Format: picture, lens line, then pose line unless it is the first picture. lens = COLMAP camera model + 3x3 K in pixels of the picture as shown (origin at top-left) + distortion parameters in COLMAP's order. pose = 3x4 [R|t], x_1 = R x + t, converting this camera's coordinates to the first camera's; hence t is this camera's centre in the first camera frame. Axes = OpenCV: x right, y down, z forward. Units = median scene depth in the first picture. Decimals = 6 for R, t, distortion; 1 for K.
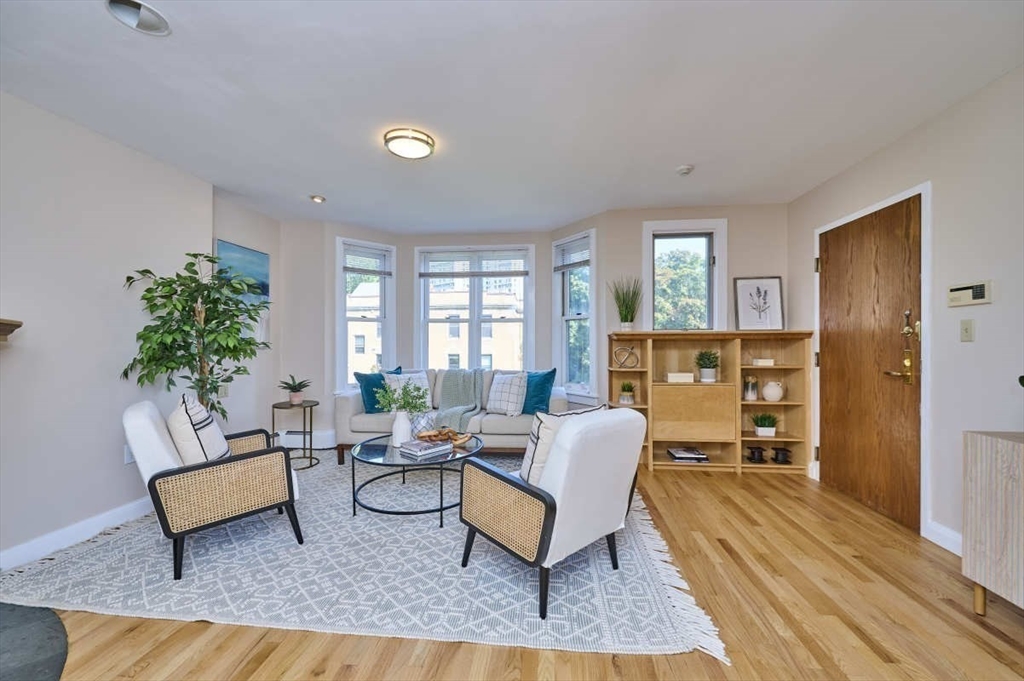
lens RADIAL K [[407.0, 0, 512.0], [0, 407.0, 340.5], [0, 0, 1]] dist [-0.000782, -0.000153]
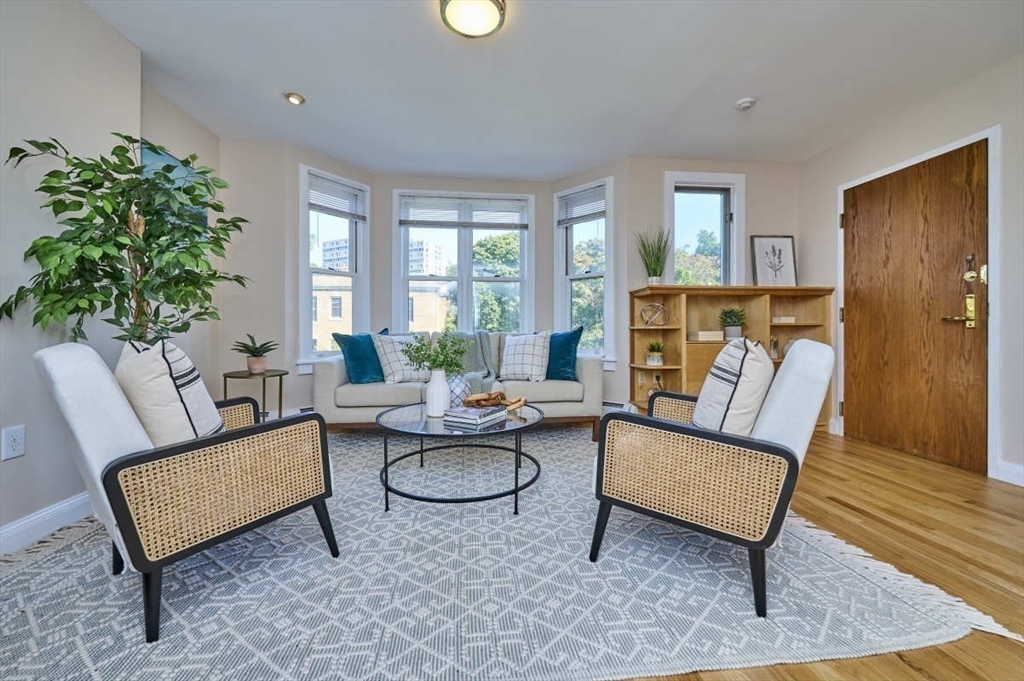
lens RADIAL K [[406.6, 0, 508.8], [0, 406.6, 329.4], [0, 0, 1]] dist [-0.001272, -0.000004]
pose [[0.977500, 0.001997, 0.210924, -0.303691], [-0.002464, 0.999995, 0.001953, 0.094493], [-0.210919, -0.002428, 0.977501, 0.220655]]
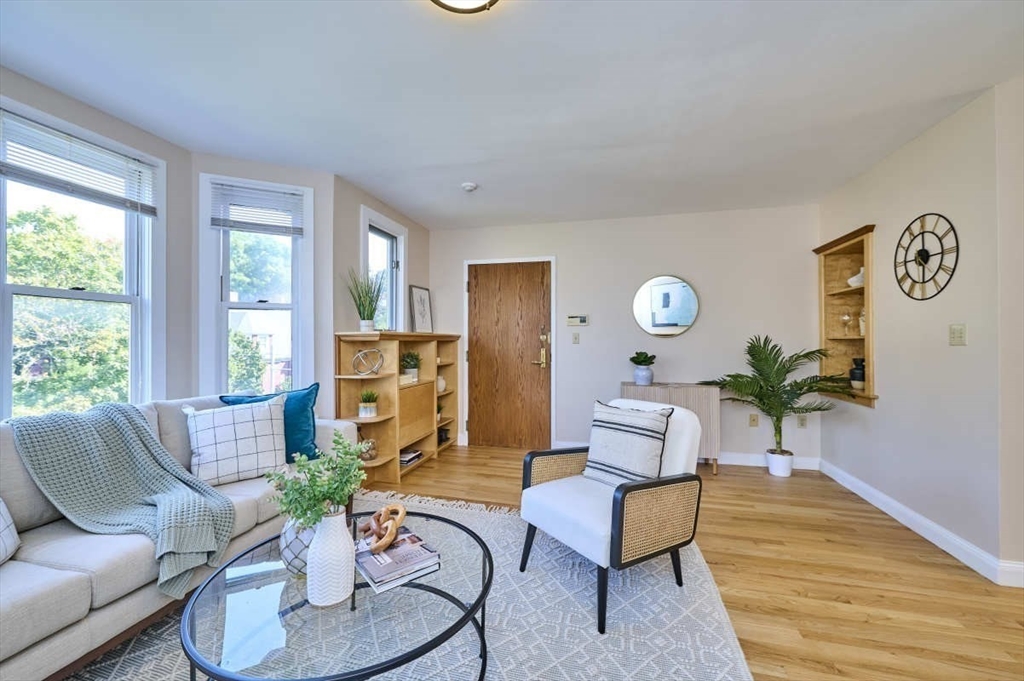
lens RADIAL K [[407.0, 0, 512.0], [0, 407.0, 340.5], [0, 0, 1]] dist [-0.000782, -0.000153]
pose [[0.139074, 0.003323, 0.990276, -0.659534], [-0.008638, 0.999960, -0.002142, -0.005072], [-0.990244, -0.008256, 0.139097, 0.760355]]
